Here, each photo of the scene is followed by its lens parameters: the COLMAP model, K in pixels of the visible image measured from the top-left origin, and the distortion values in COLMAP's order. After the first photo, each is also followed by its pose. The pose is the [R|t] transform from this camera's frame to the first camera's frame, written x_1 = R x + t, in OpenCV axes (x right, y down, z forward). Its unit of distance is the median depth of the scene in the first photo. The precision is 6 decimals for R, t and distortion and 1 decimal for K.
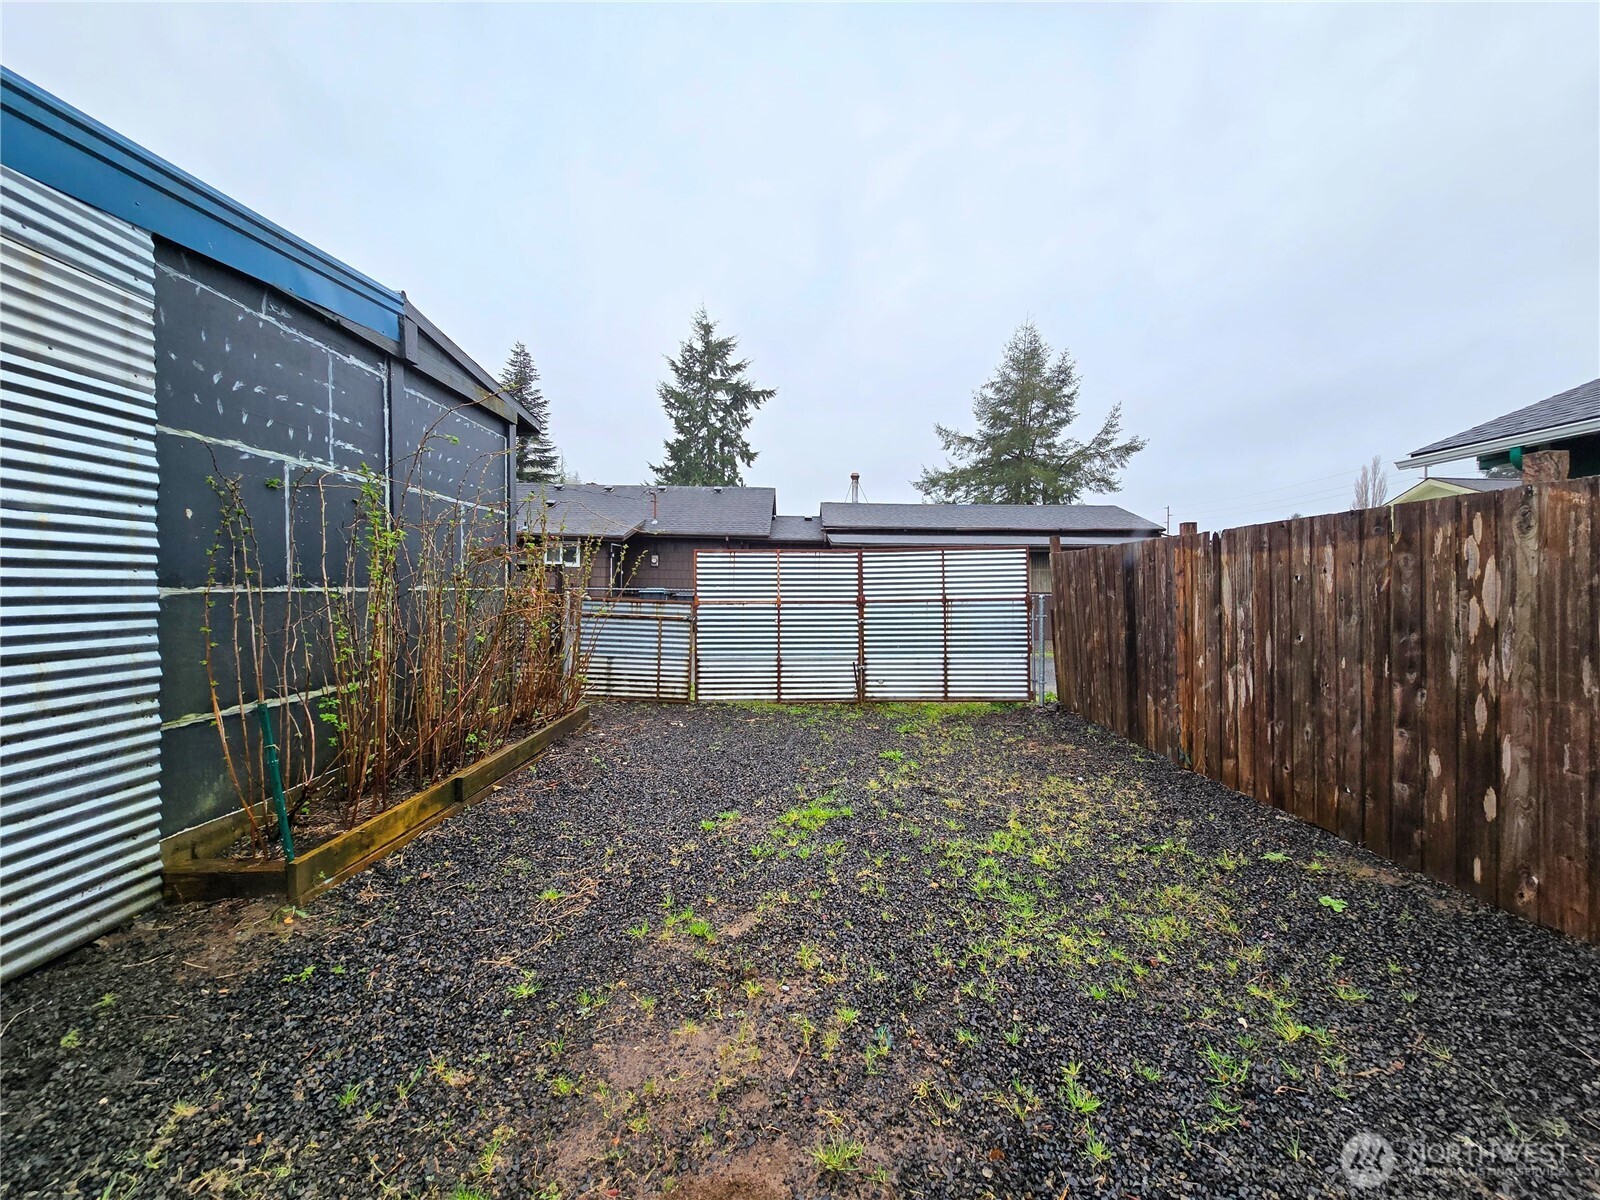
lens RADIAL K [[654.4, 0, 808.2], [0, 654.4, 597.1], [0, 0, 1]] dist [-0.005259, -0.000422]
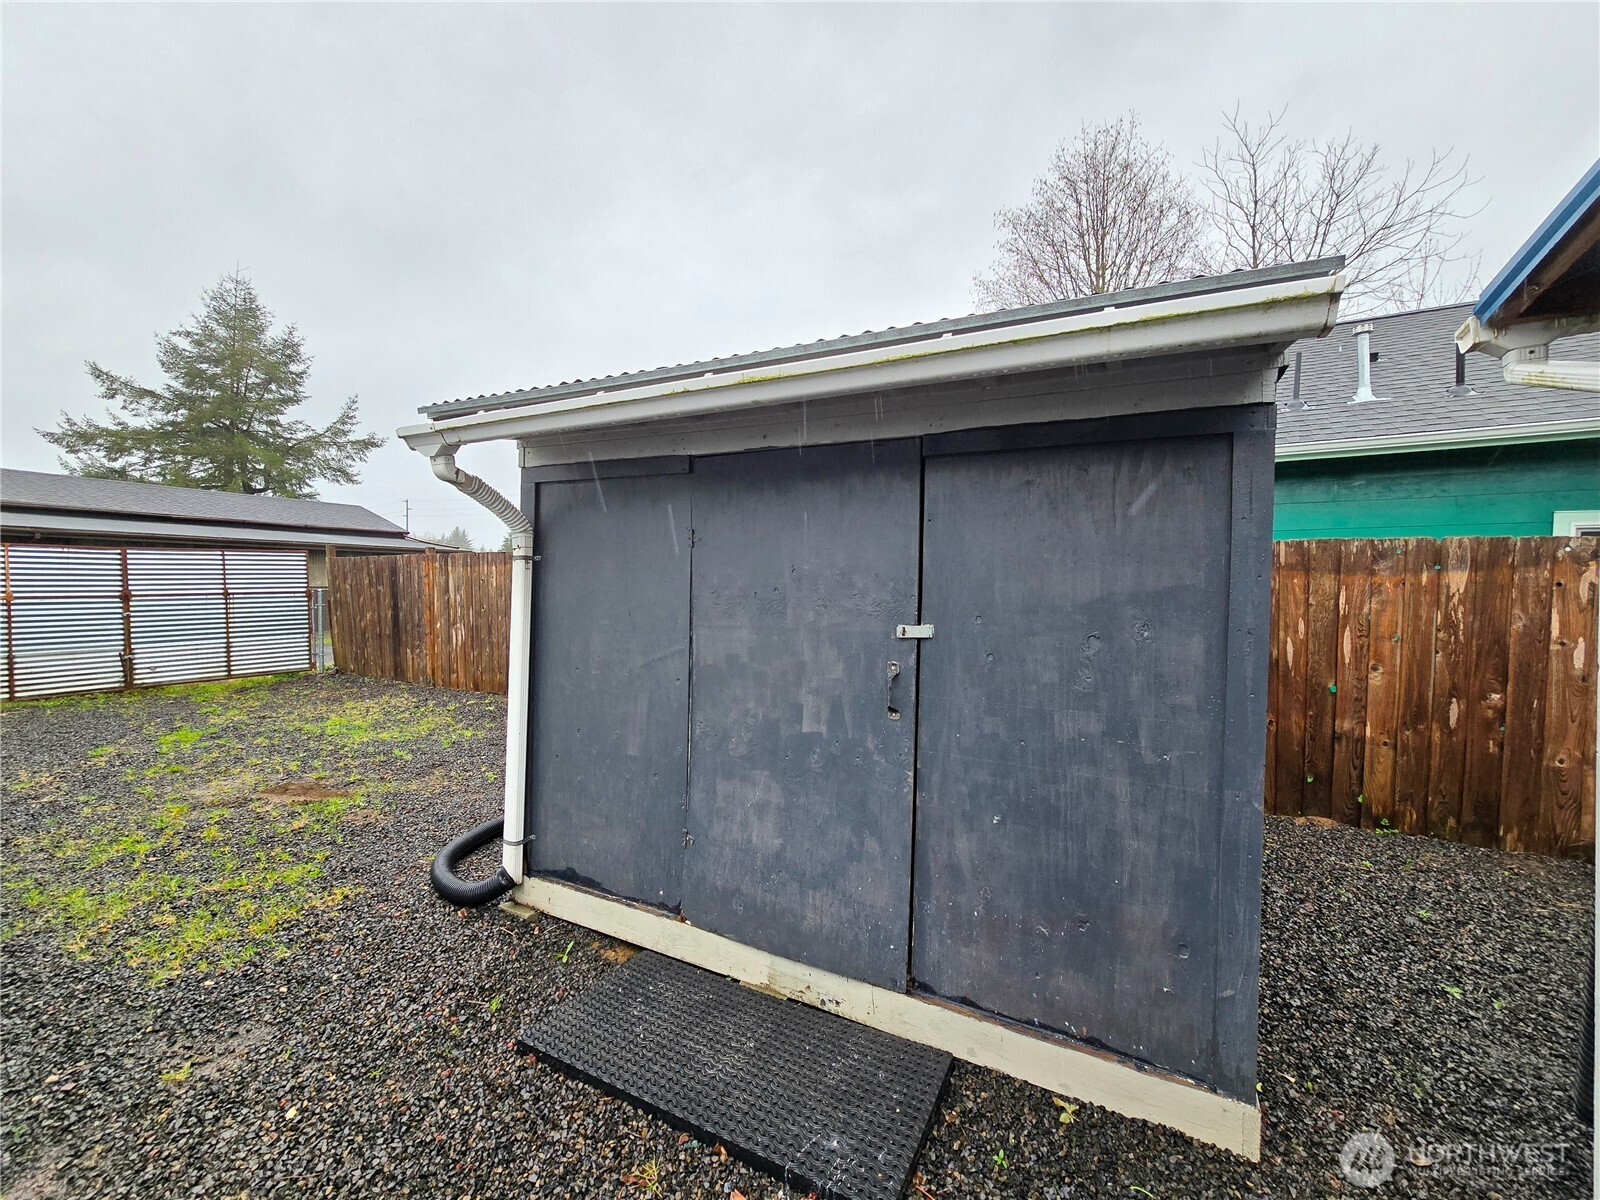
lens RADIAL K [[656.3, 0, 811.2], [0, 656.3, 595.4], [0, 0, 1]] dist [-0.002217, -0.000469]
pose [[0.492869, -0.014515, 0.869982, -0.193133], [0.007558, 0.999895, 0.012400, 0.000687], [-0.870071, 0.000464, 0.492927, -0.326514]]
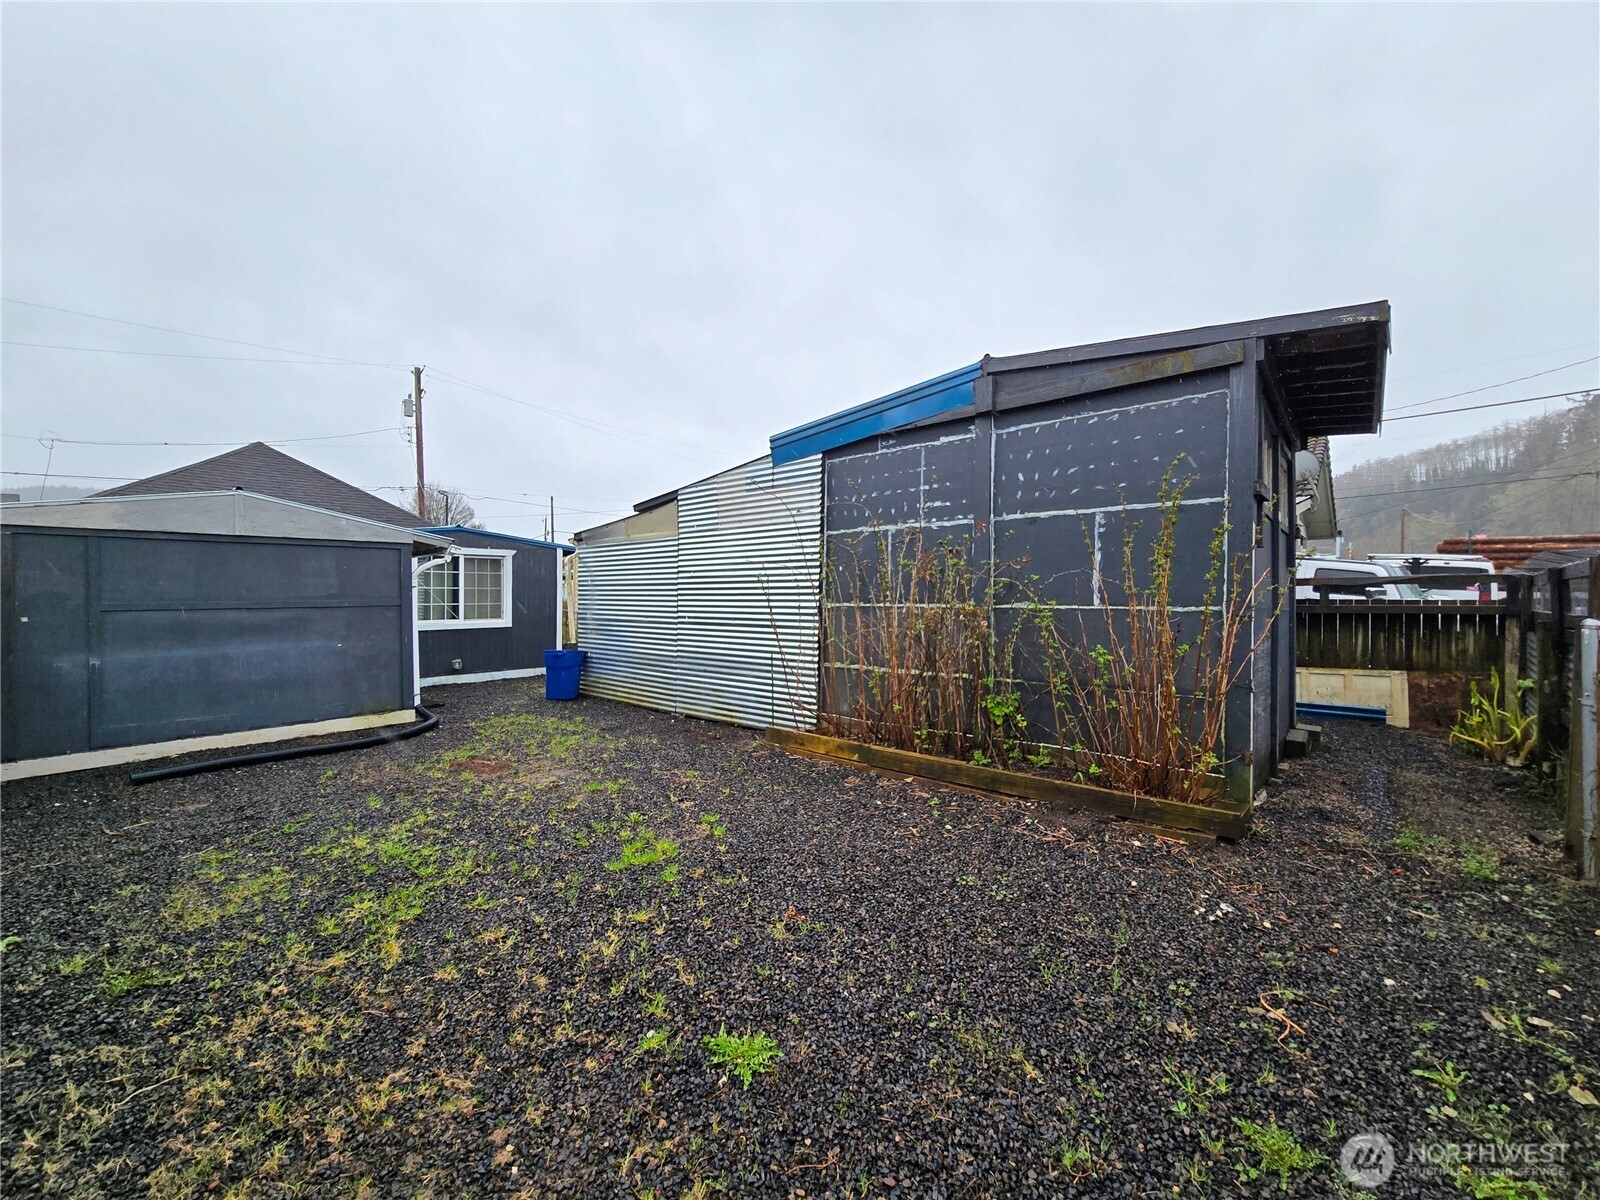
lens RADIAL K [[646.2, 0, 811.3], [0, 646.2, 599.2], [0, 0, 1]] dist [-0.000441, -0.000119]
pose [[-0.656364, -0.008583, -0.754395, 0.649614], [-0.017113, 0.999847, 0.003513, -0.031458], [0.754250, 0.015216, -0.656411, 2.125294]]
